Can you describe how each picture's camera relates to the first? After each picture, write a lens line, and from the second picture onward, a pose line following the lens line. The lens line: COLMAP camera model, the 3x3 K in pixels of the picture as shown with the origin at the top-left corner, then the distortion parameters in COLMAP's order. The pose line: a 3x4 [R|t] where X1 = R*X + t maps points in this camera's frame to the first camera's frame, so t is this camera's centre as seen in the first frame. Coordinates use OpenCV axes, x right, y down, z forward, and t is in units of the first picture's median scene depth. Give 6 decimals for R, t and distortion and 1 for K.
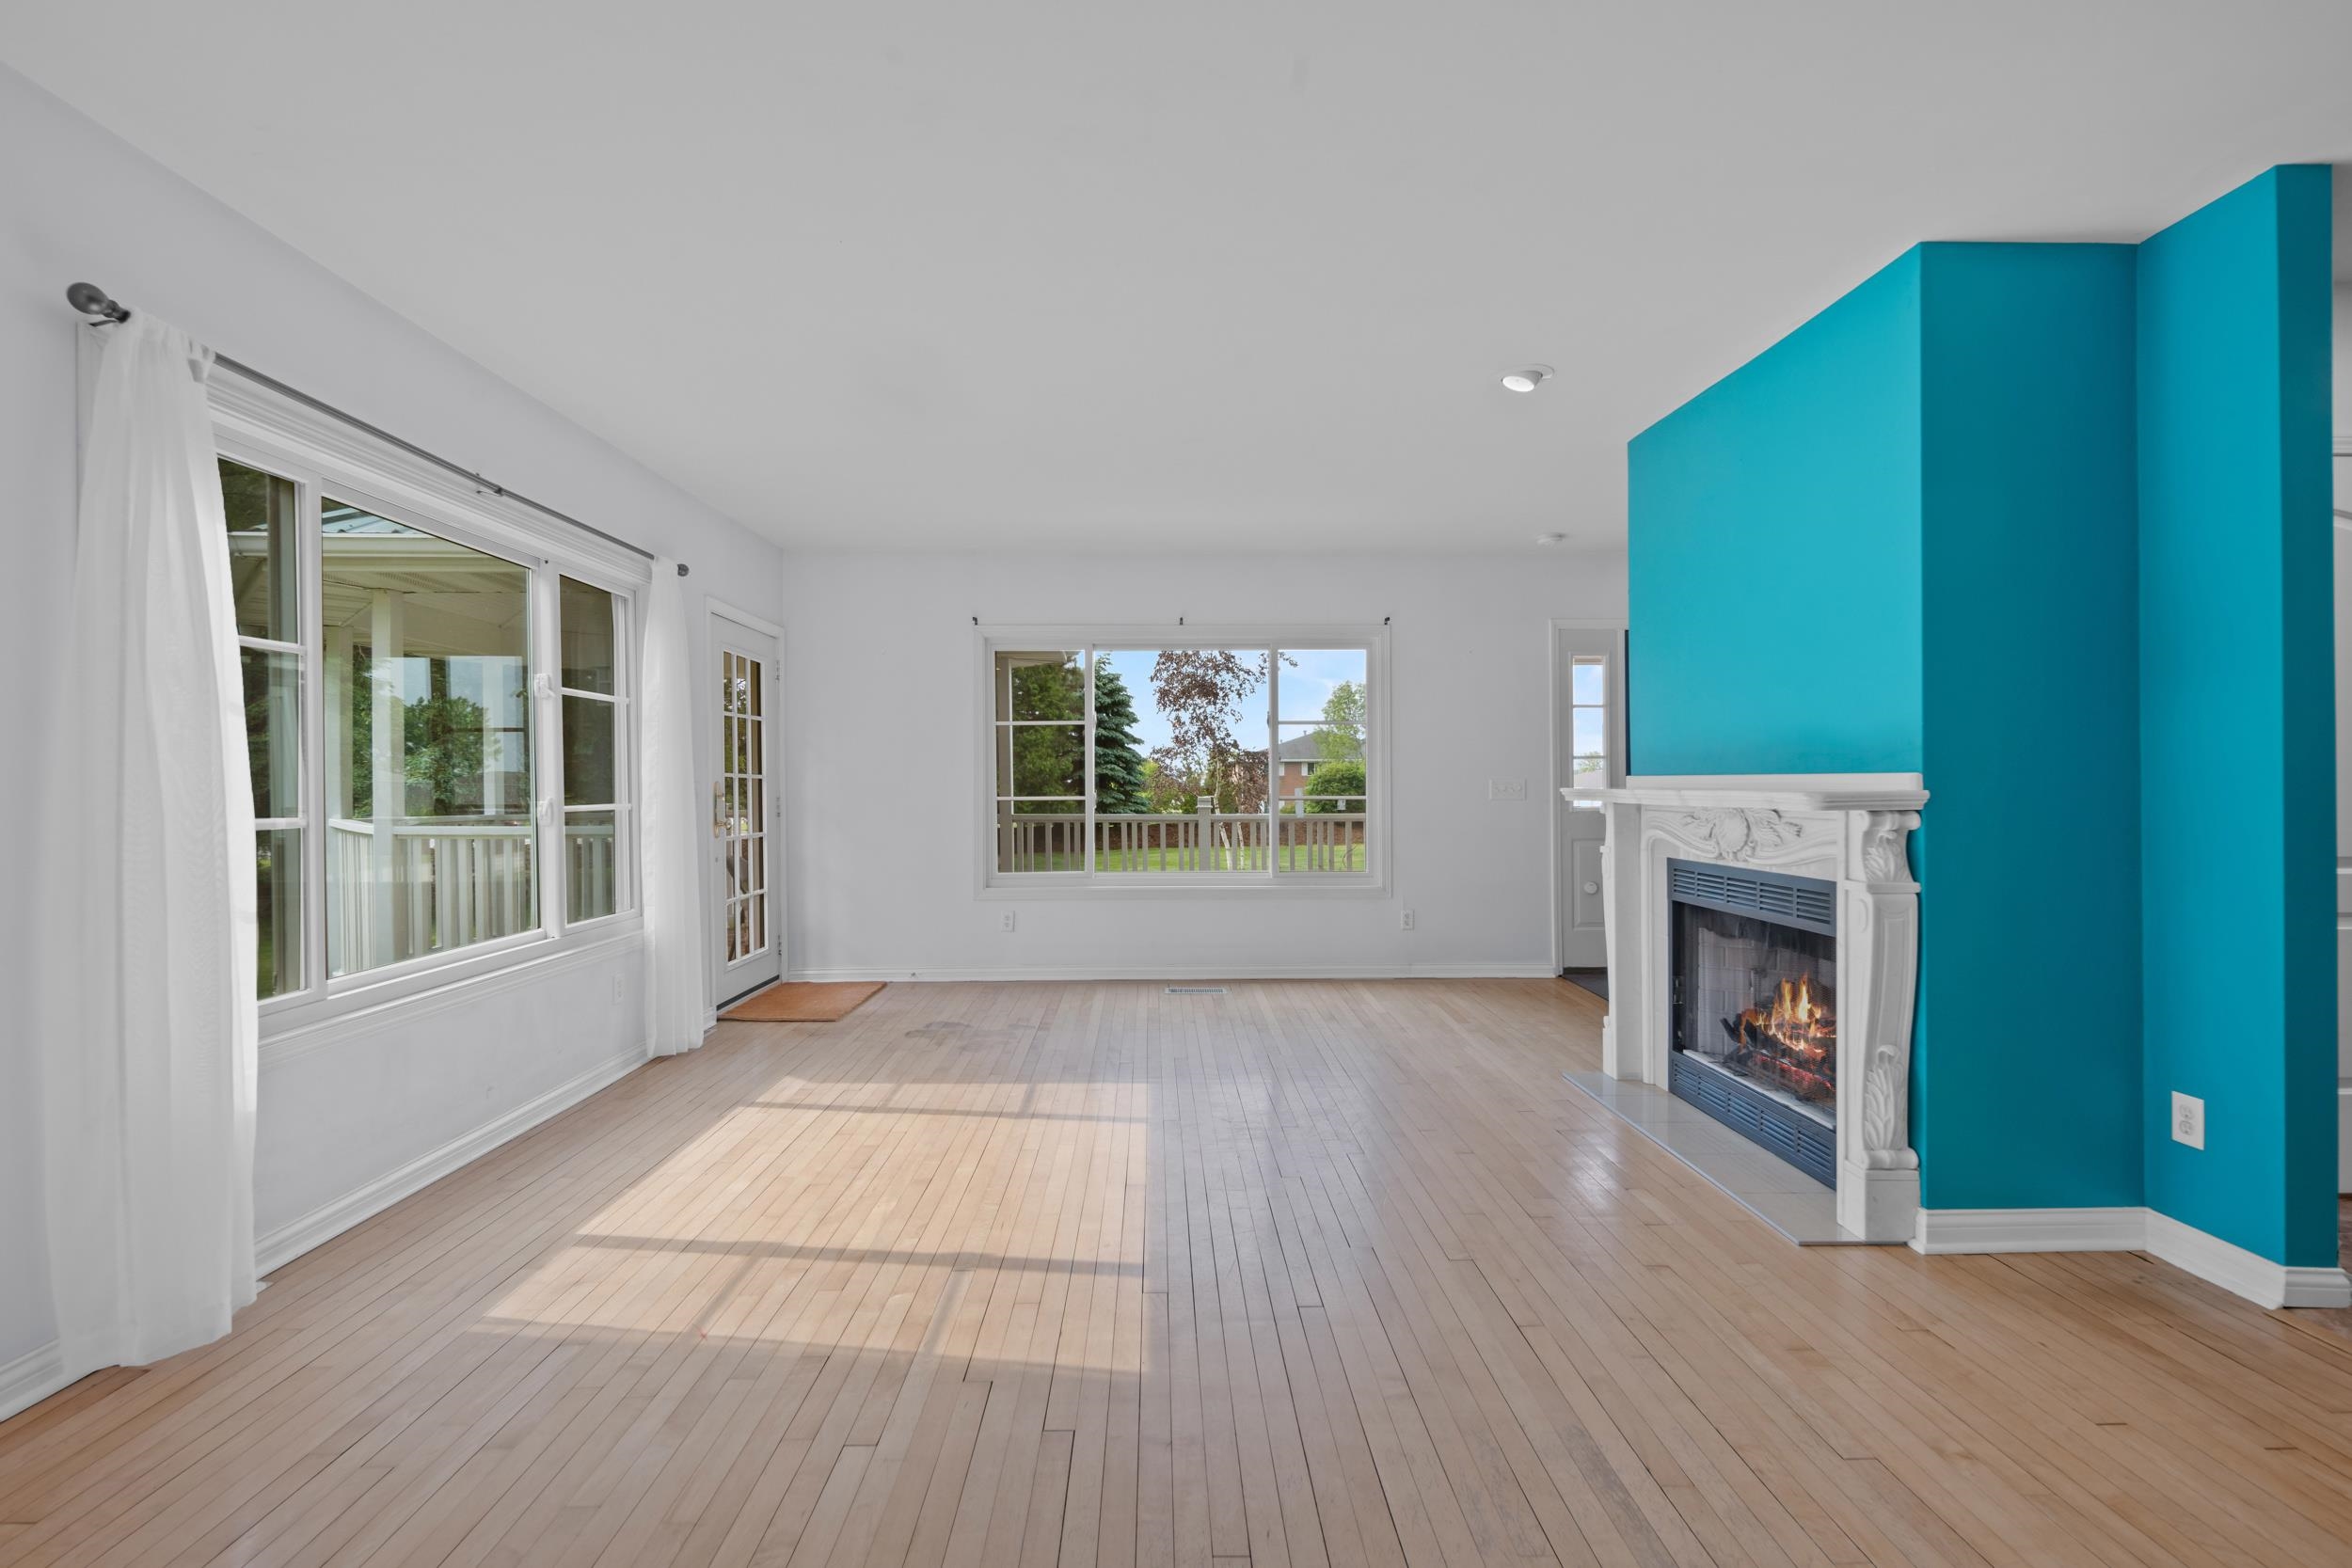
lens RADIAL K [[1031.4, 0, 1176.5], [0, 1031.4, 784.2], [0, 0, 1]] dist [0.000826, -0.000493]
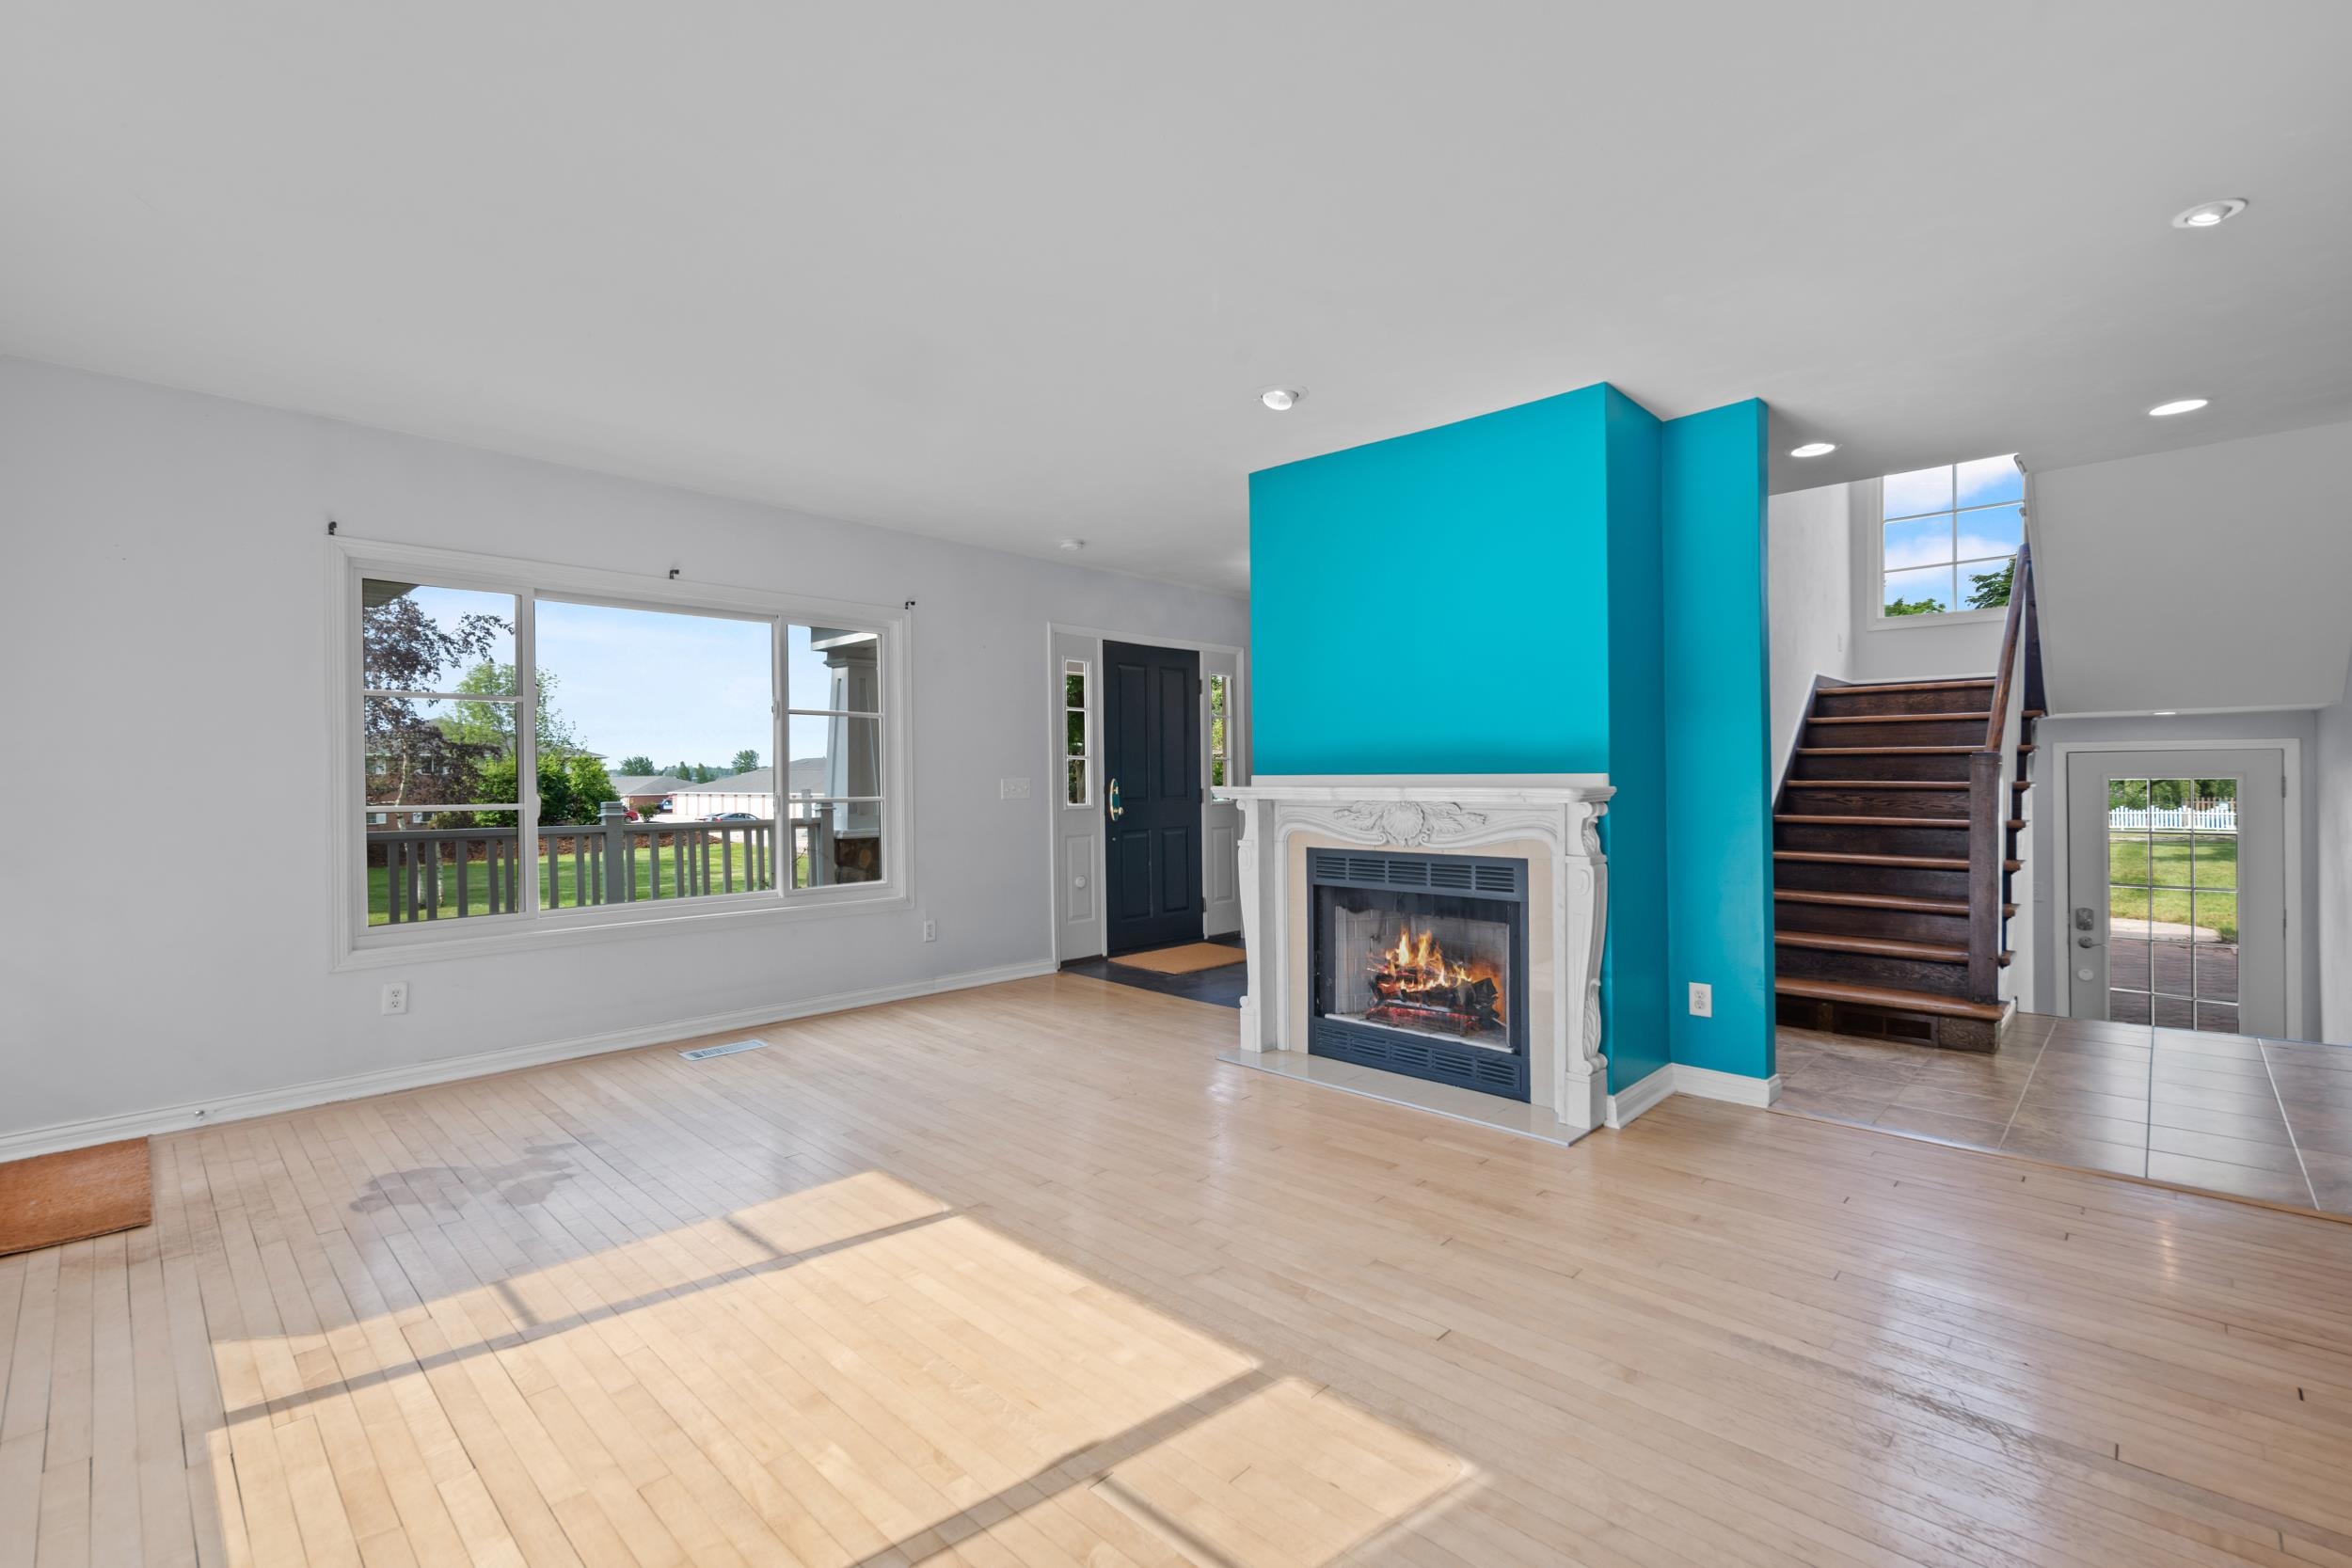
lens RADIAL K [[1031.4, 0, 1172.3], [0, 1031.4, 779.8], [0, 0, 1]] dist [0.000826, -0.000493]
pose [[0.711620, -0.004367, 0.702551, -0.453317], [0.006286, 0.999980, -0.000151, -0.004092], [-0.702536, 0.004523, 0.711634, 0.315895]]
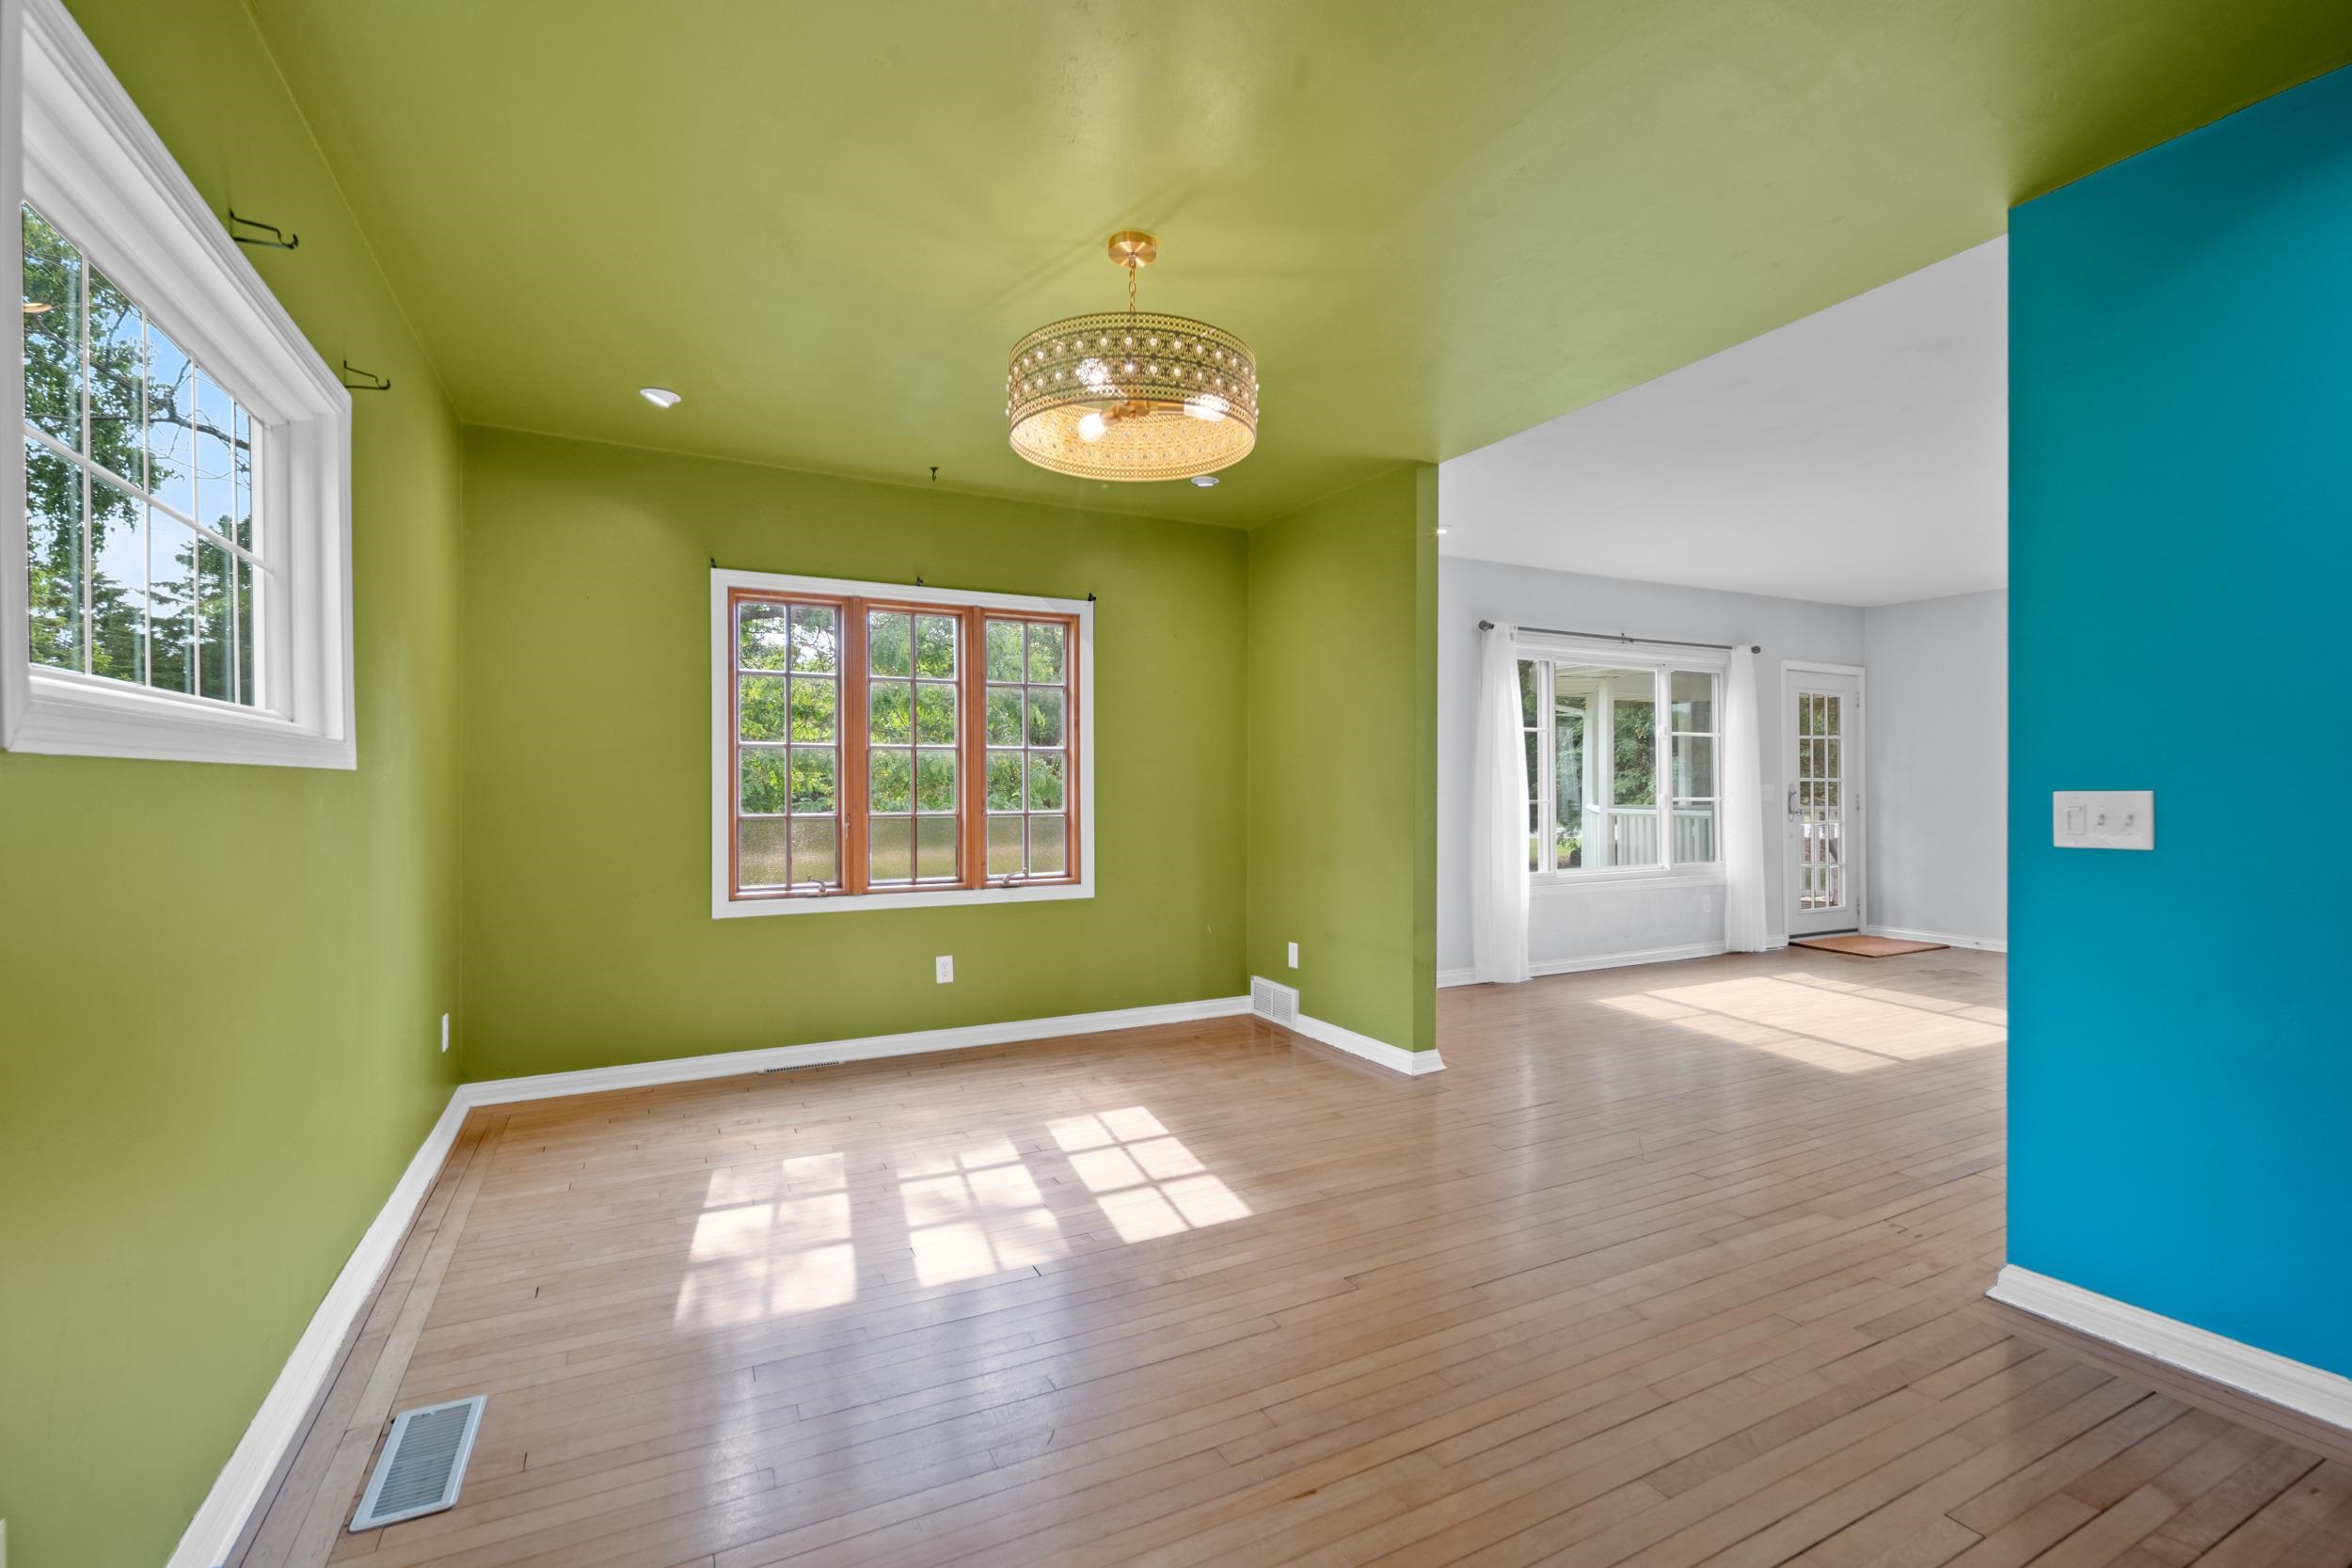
lens RADIAL K [[1031.4, 0, 1170.6], [0, 1031.4, 785.0], [0, 0, 1]] dist [0.000826, -0.000493]
pose [[0.438792, 0.002547, -0.898585, 0.690056], [-0.000642, 0.999997, 0.002521, -0.005254], [0.898589, -0.000529, 0.438792, -0.626537]]
